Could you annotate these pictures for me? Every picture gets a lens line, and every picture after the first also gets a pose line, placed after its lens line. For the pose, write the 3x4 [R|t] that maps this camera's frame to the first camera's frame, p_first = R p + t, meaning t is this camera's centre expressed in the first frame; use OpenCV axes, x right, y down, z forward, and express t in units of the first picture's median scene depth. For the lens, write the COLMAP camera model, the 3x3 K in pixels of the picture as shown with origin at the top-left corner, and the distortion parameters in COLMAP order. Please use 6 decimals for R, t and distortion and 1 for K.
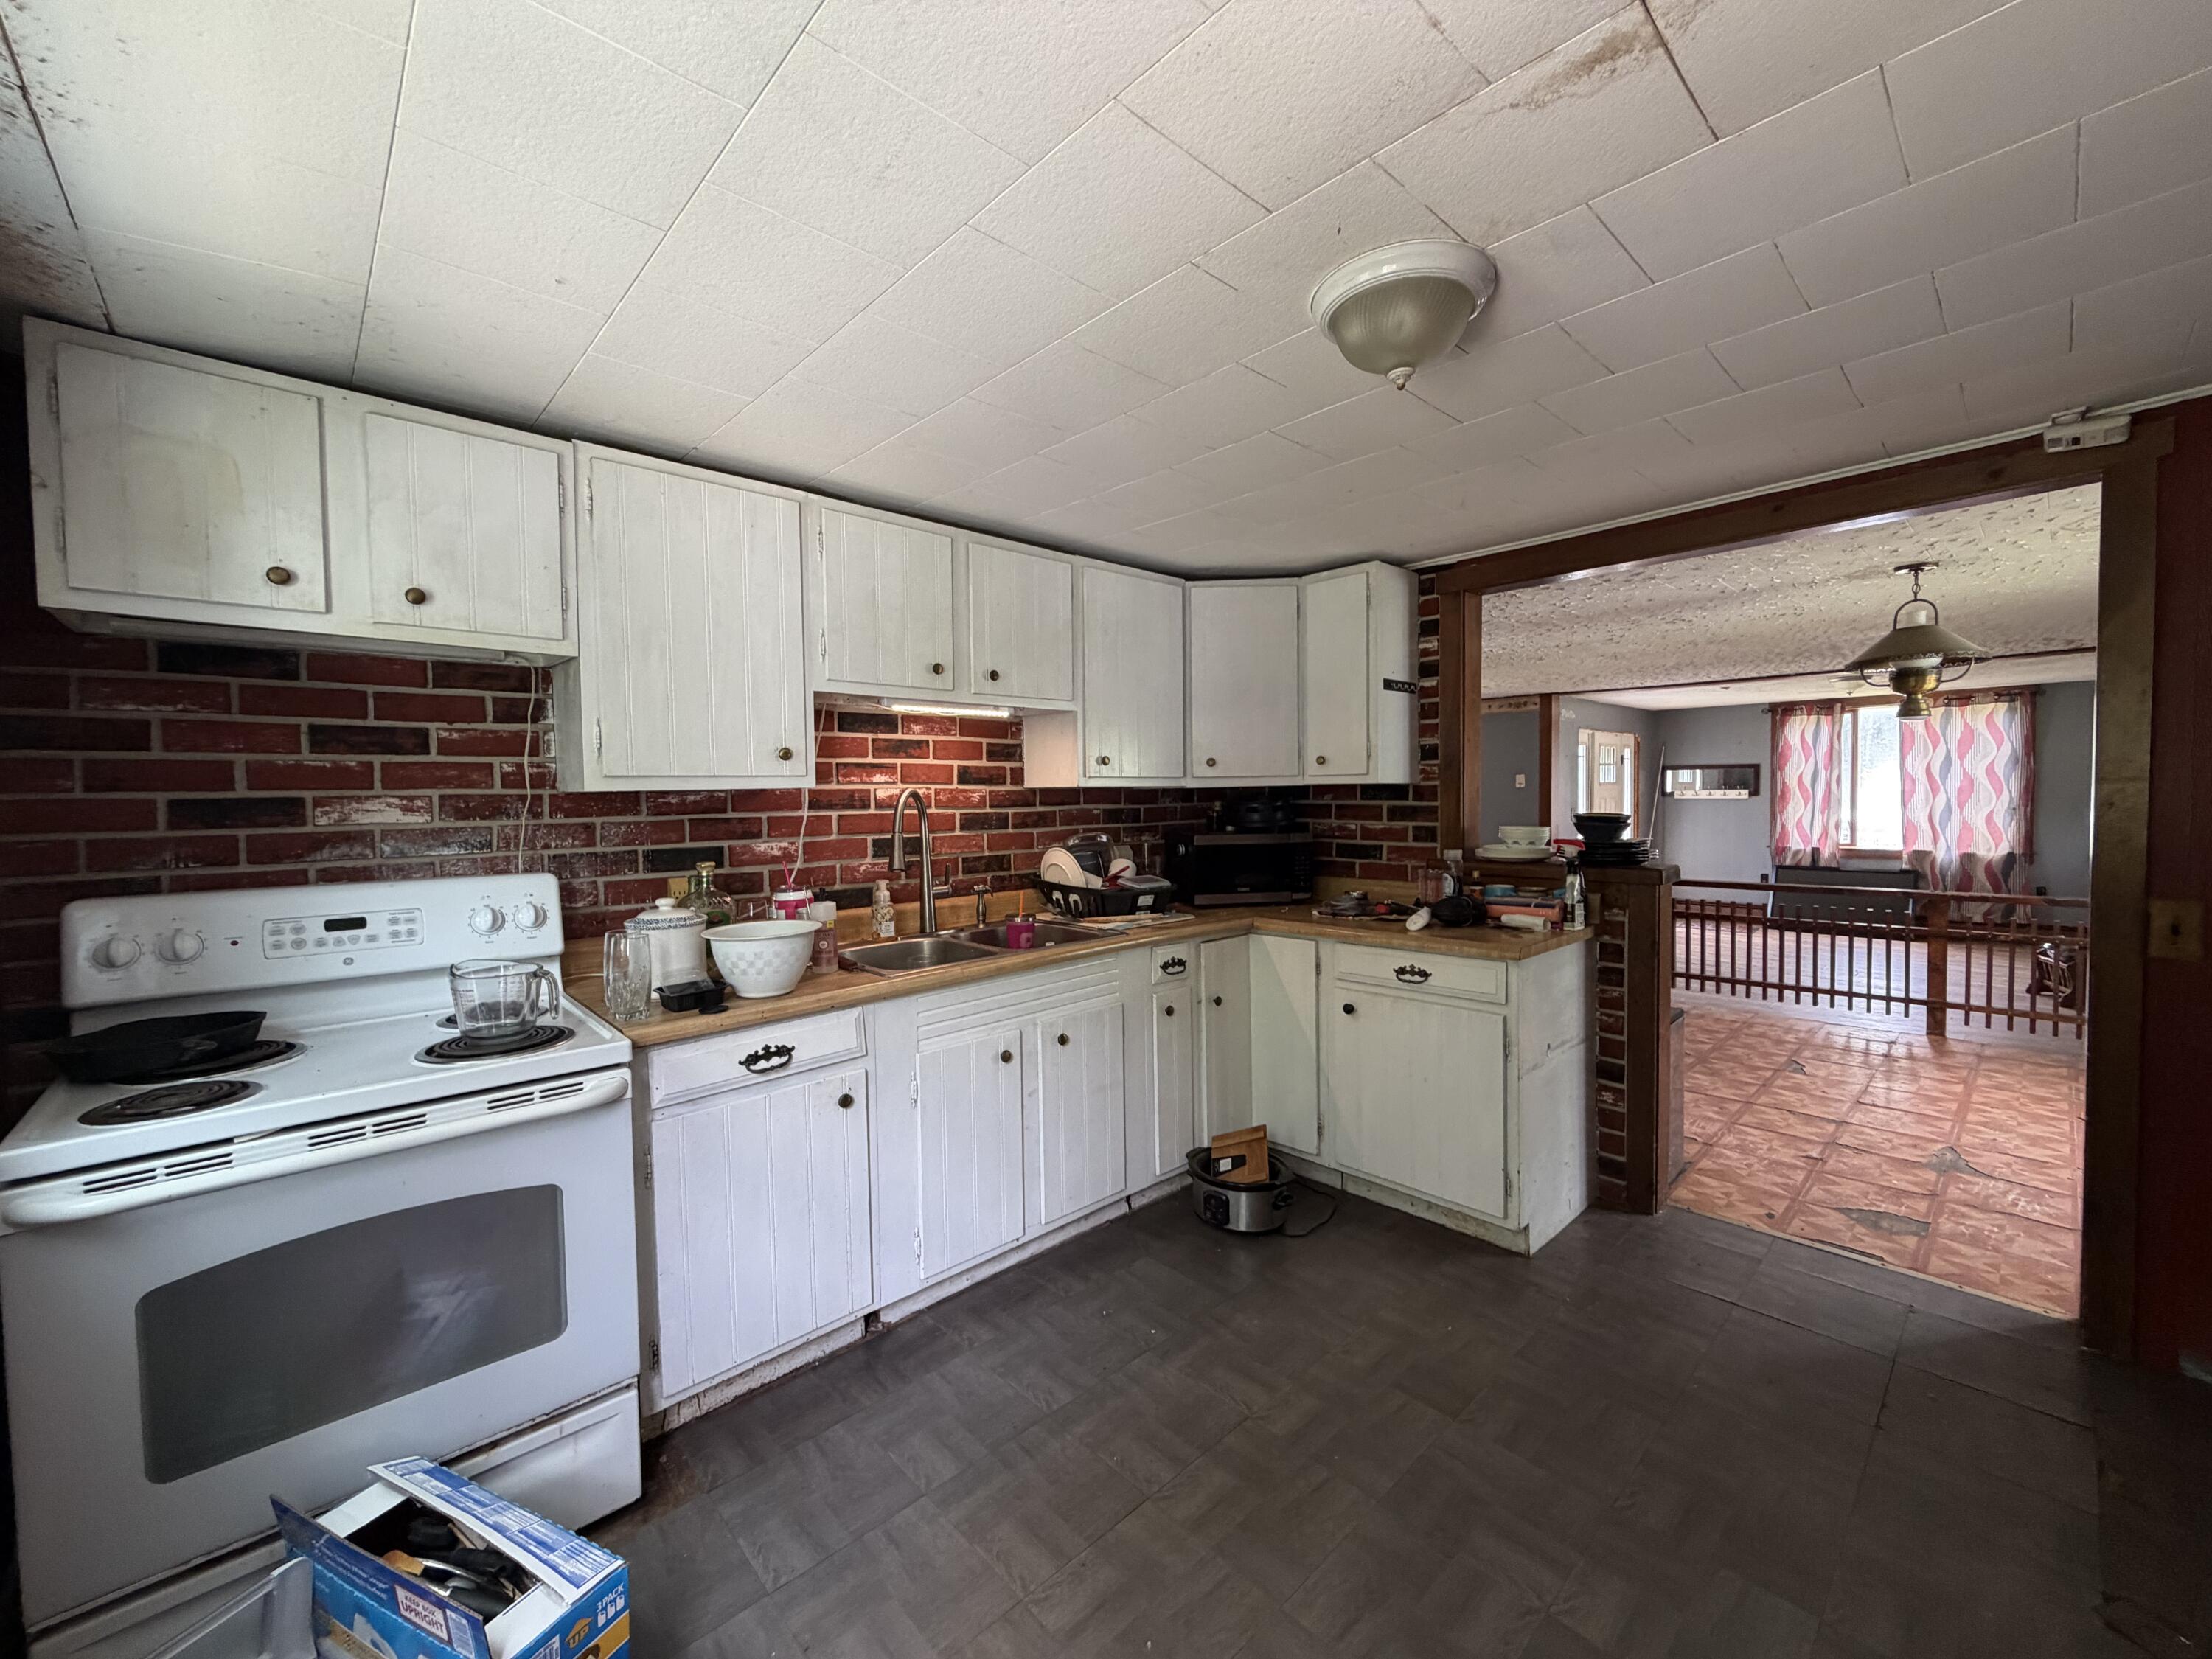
lens RADIAL K [[885.7, 0, 1103.3], [0, 885.7, 827.8], [0, 0, 1]] dist [-0.000196, 0.000248]
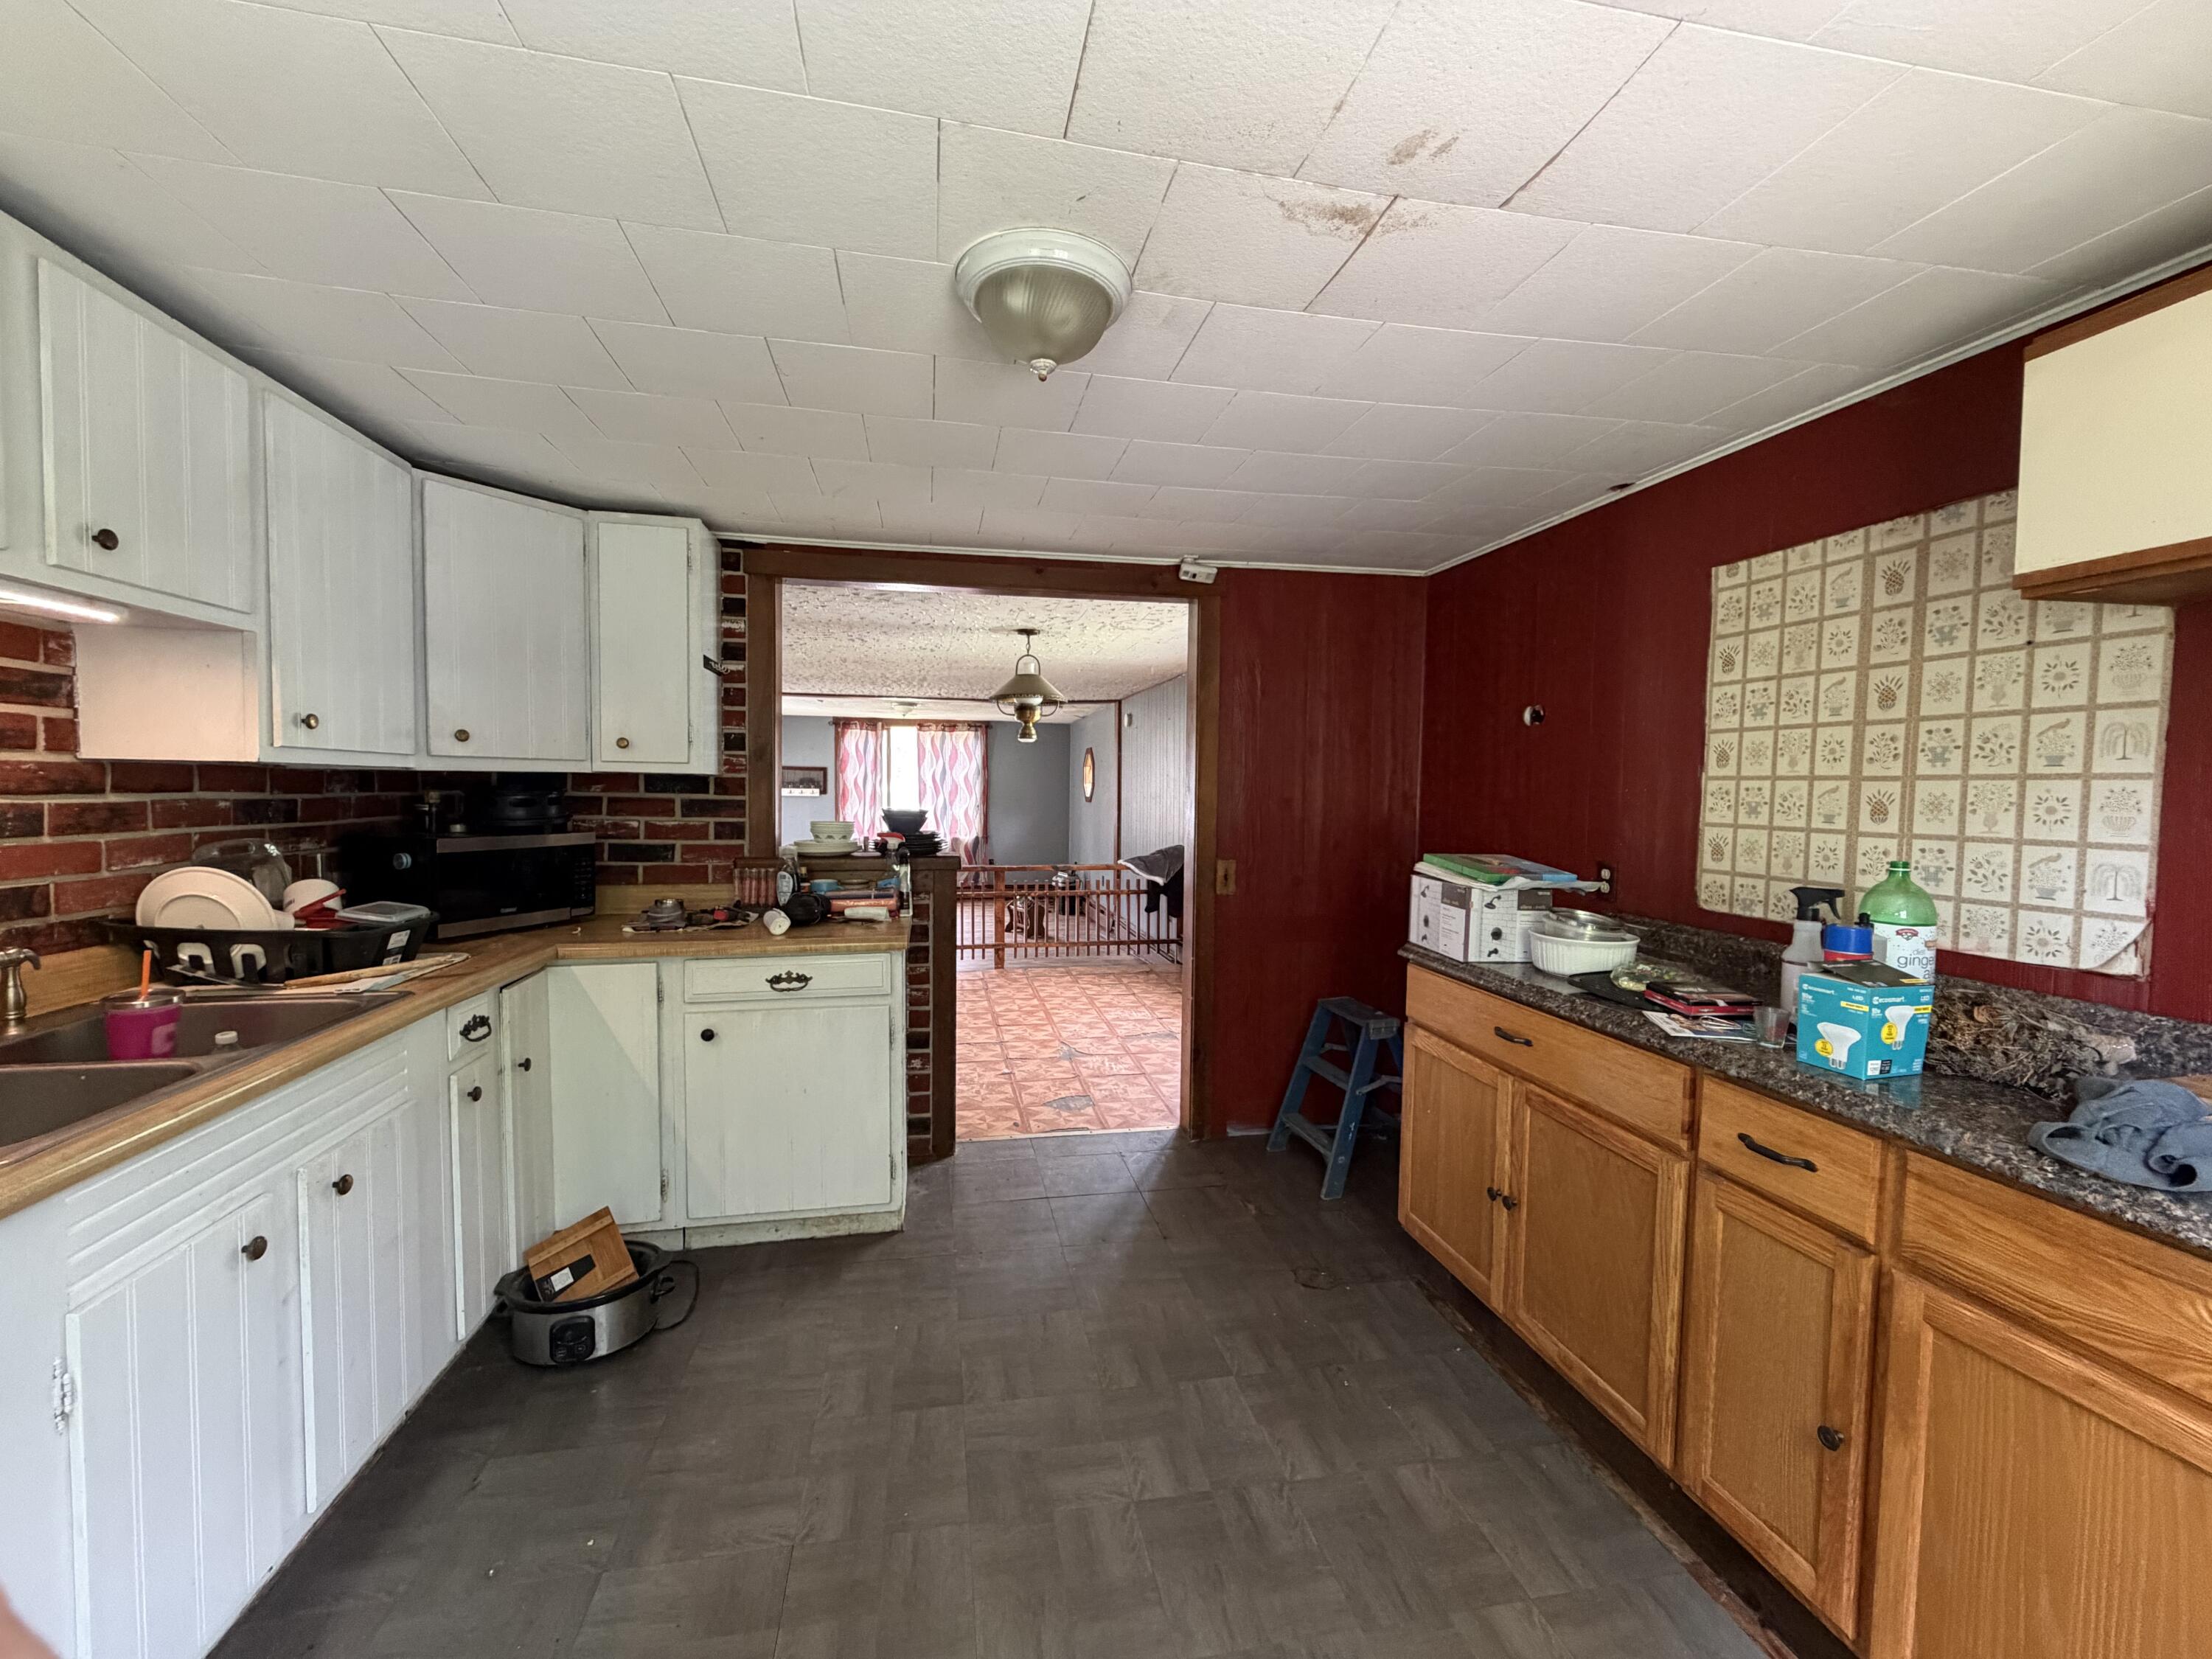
lens RADIAL K [[885.7, 0, 1096.0], [0, 885.7, 828.2], [0, 0, 1]] dist [-0.000196, 0.000248]
pose [[0.520658, -0.017137, 0.853593, -0.229539], [0.012489, 0.999844, 0.012455, -0.002204], [-0.853674, 0.004176, 0.520791, 0.203358]]
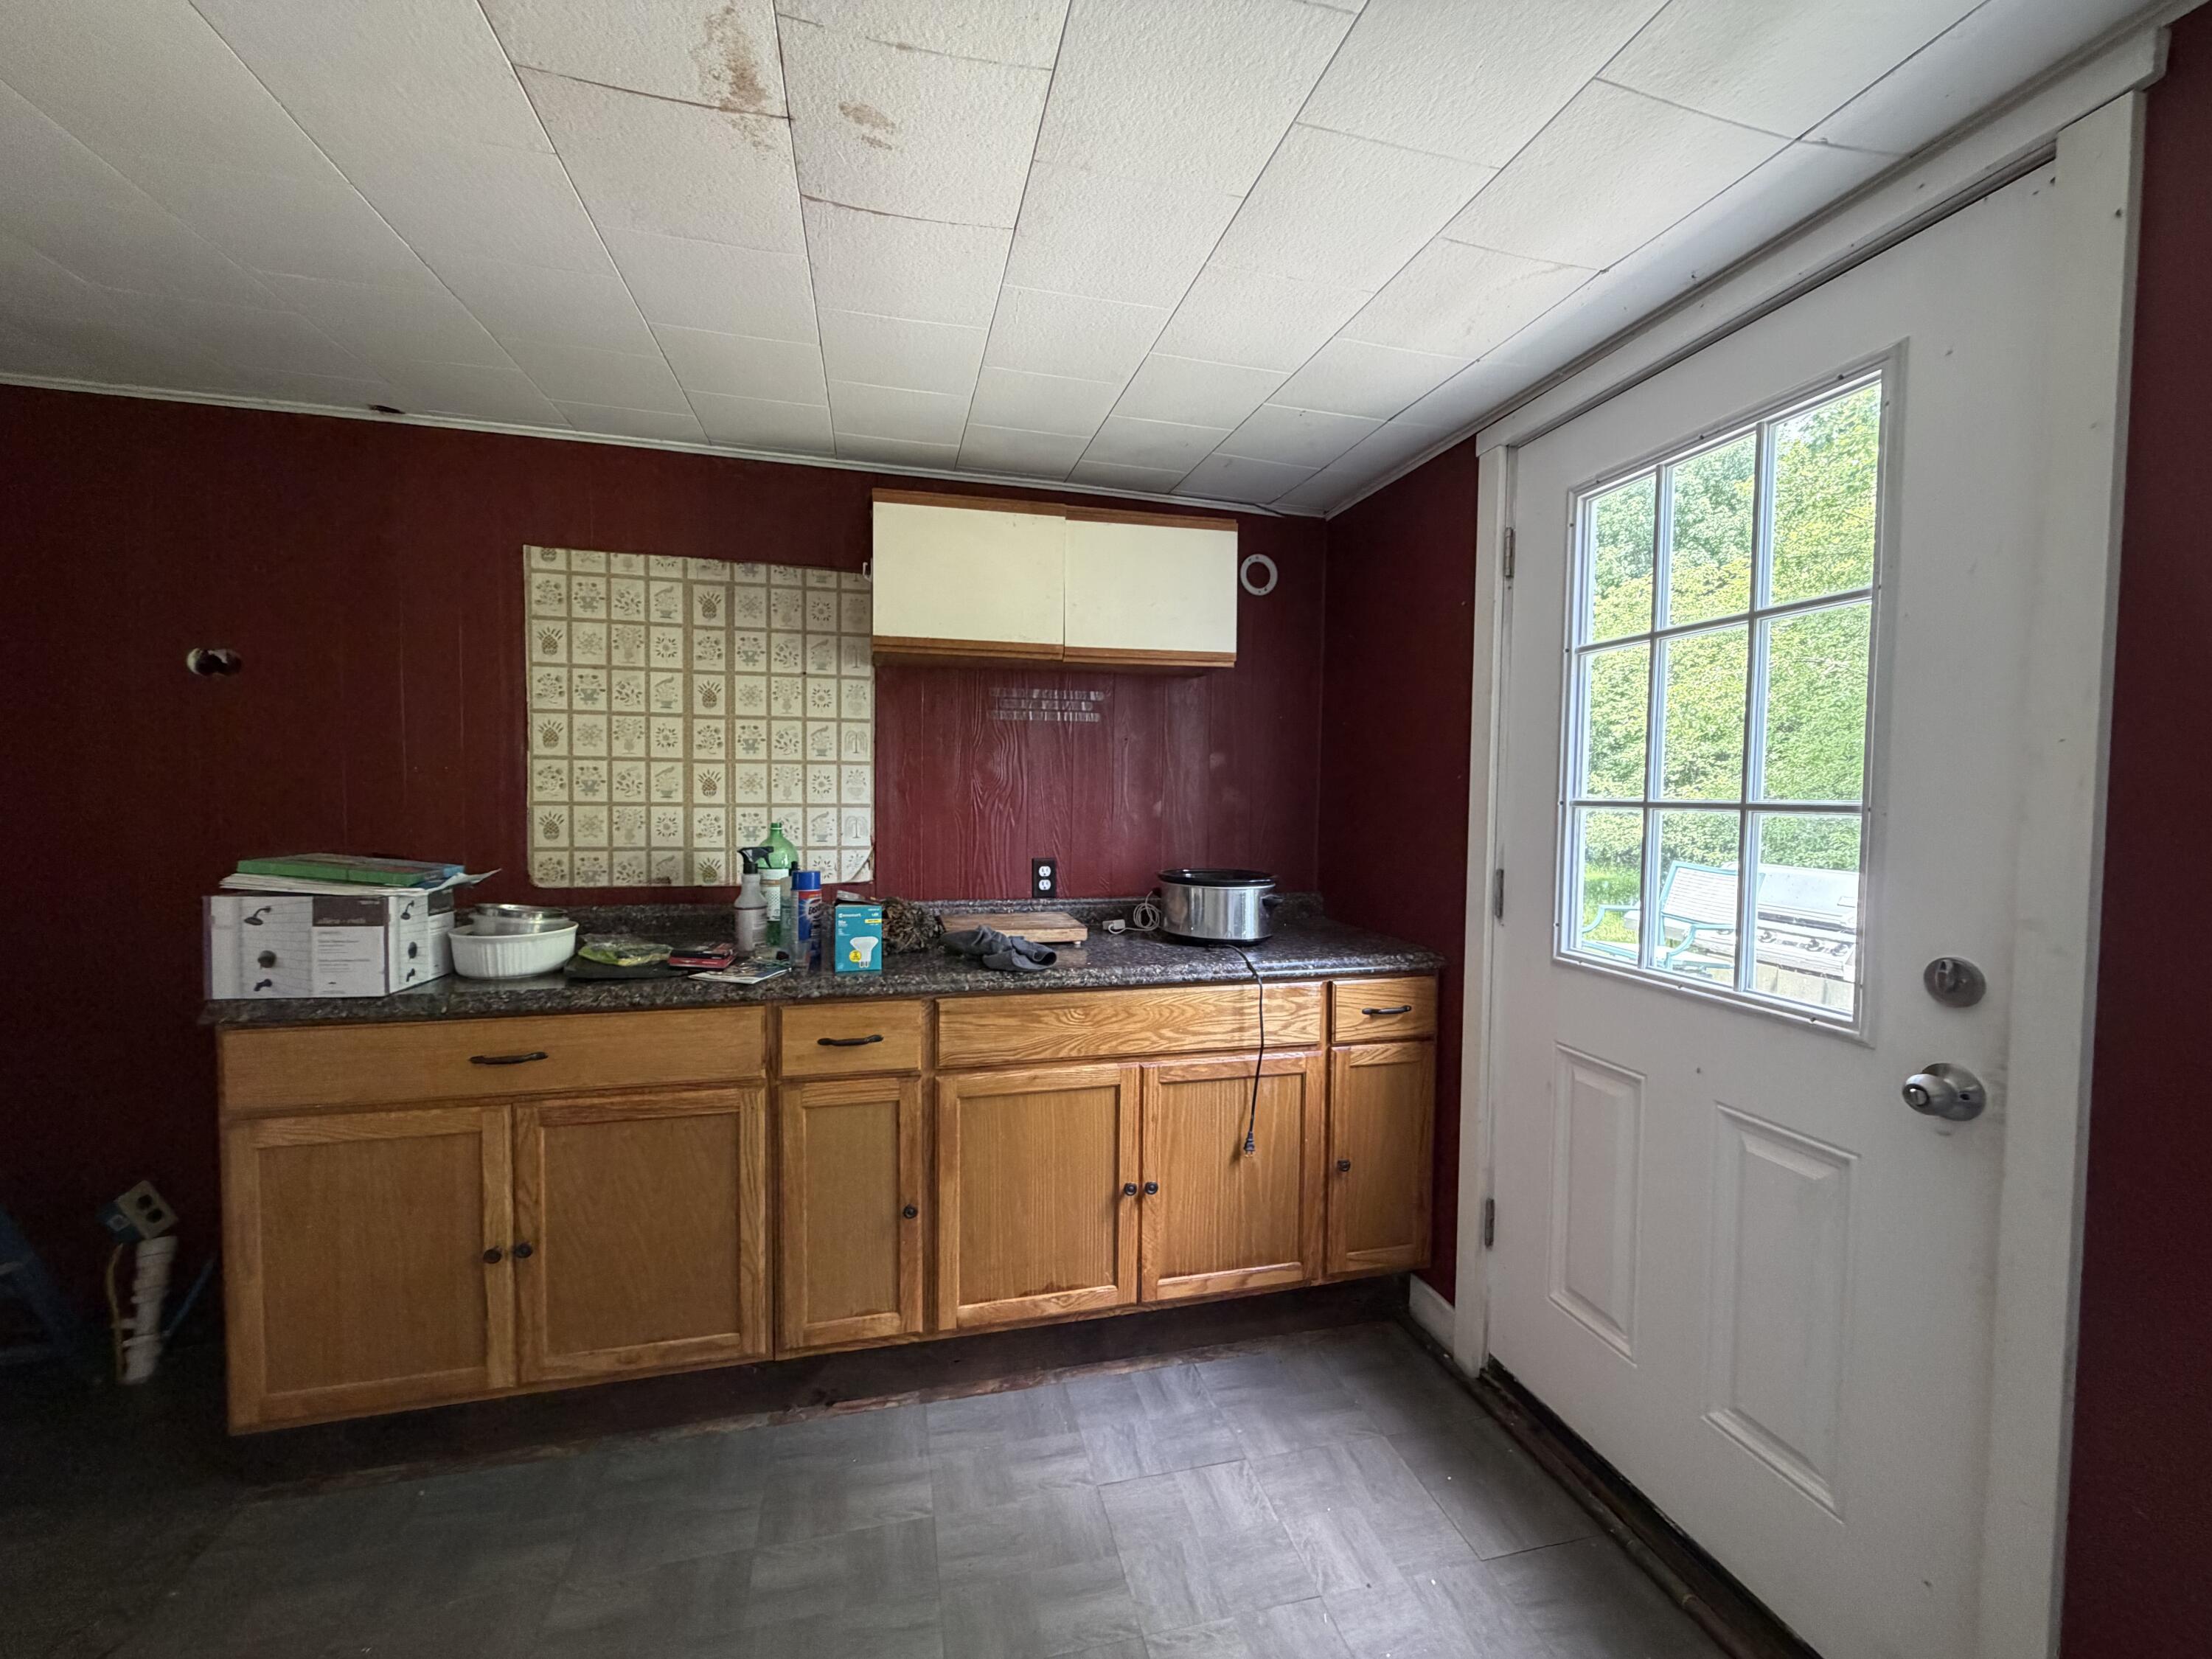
lens RADIAL K [[885.7, 0, 1103.8], [0, 885.7, 828.3], [0, 0, 1]] dist [-0.000196, 0.000248]
pose [[-0.883801, -0.013880, 0.467658, -0.105742], [0.022606, 0.997125, 0.072317, -0.011328], [-0.467317, 0.074486, -0.880946, 0.569186]]
